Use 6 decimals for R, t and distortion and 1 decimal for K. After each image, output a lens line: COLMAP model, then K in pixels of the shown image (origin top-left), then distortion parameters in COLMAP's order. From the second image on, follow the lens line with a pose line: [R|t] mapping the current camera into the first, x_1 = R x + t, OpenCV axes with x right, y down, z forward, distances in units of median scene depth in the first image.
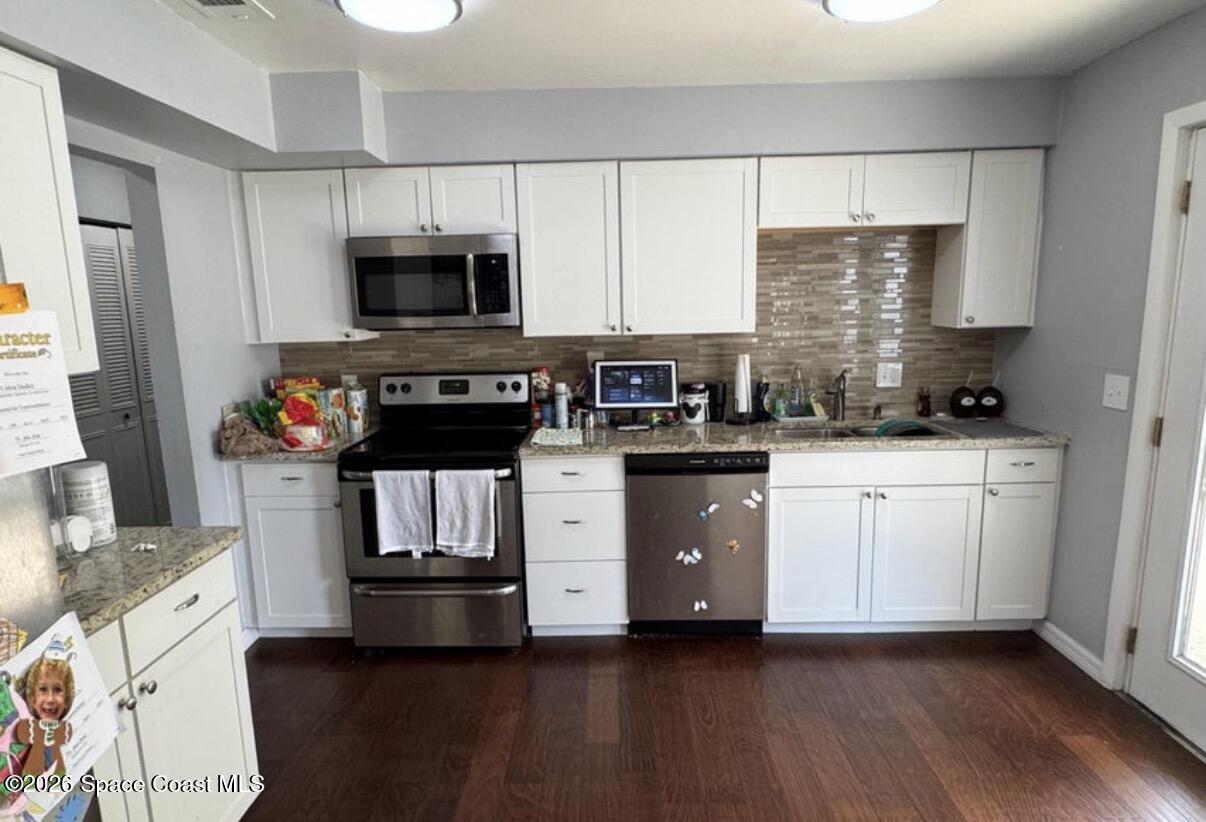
lens RADIAL K [[704.3, 0, 603.8], [0, 704.3, 430.0], [0, 0, 1]] dist [-0.002040, 0.000261]
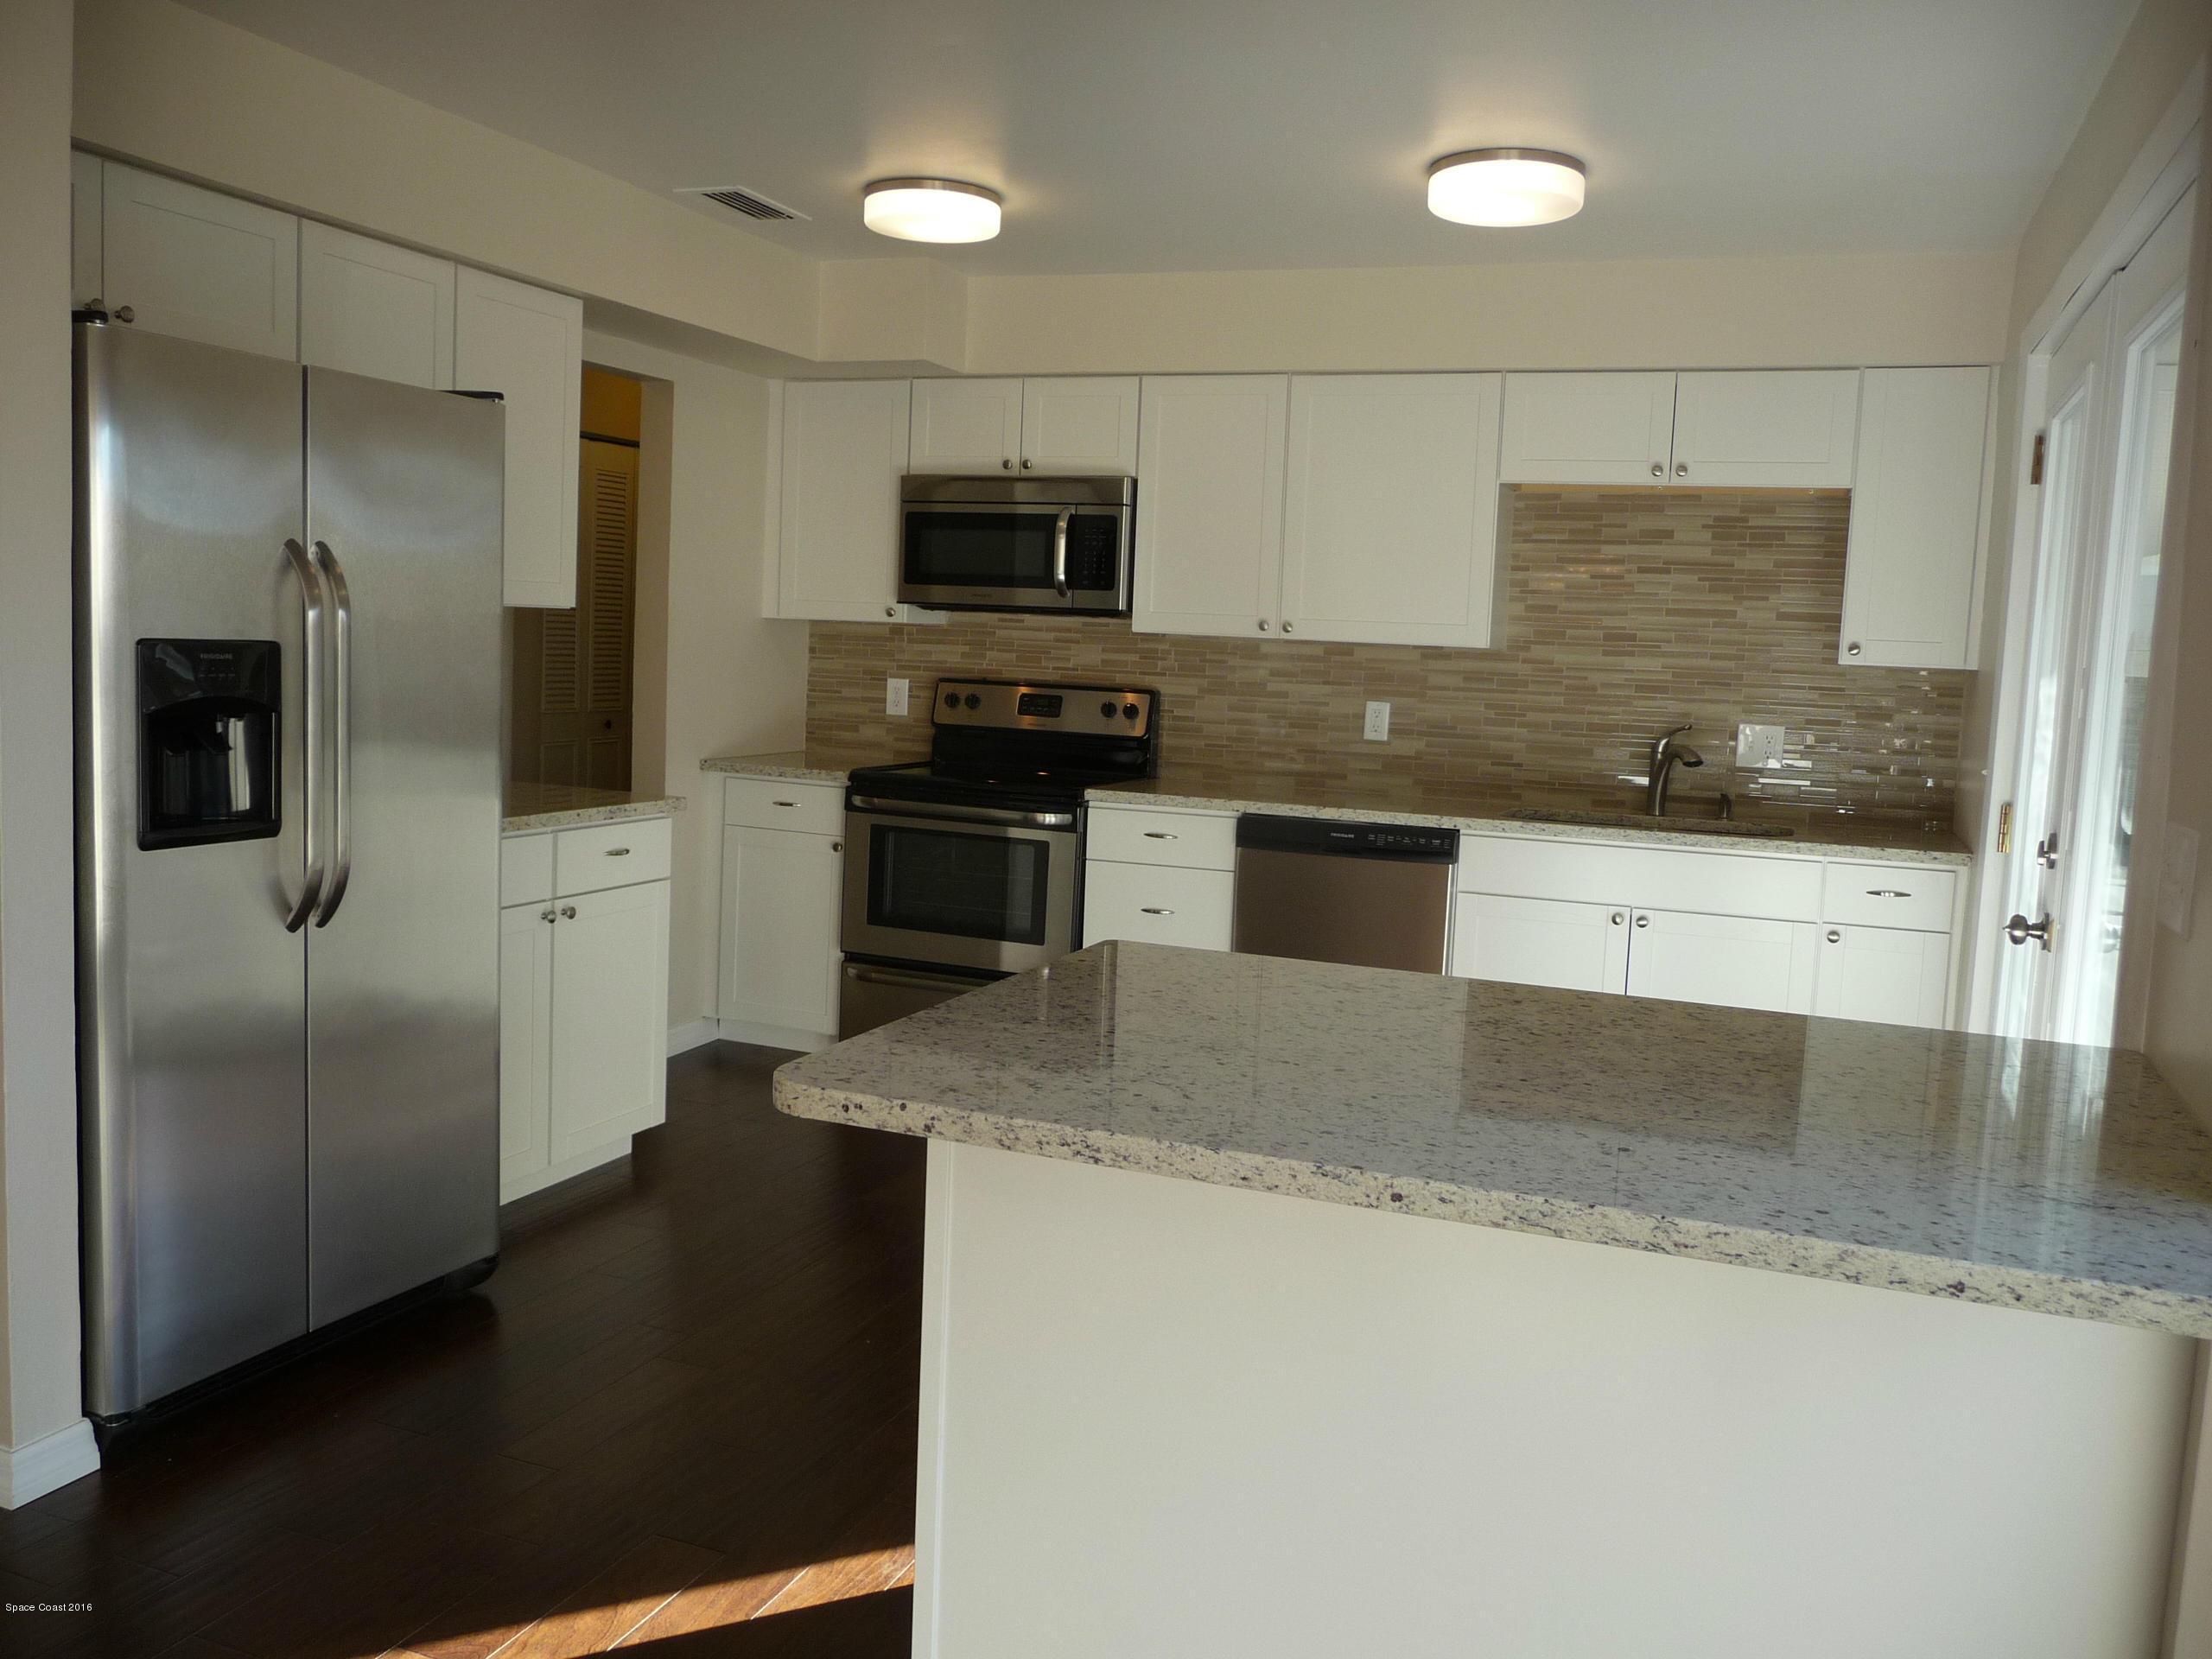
lens RADIAL K [[1793.5, 0, 1106.0], [0, 1793.5, 829.5], [0, 0, 1]] dist [0.004092, 0.001626]
pose [[0.934414, 0.102651, -0.341076, 0.471584], [-0.129687, 0.989894, -0.057369, 0.156655], [0.331741, 0.097839, 0.938283, -0.585071]]
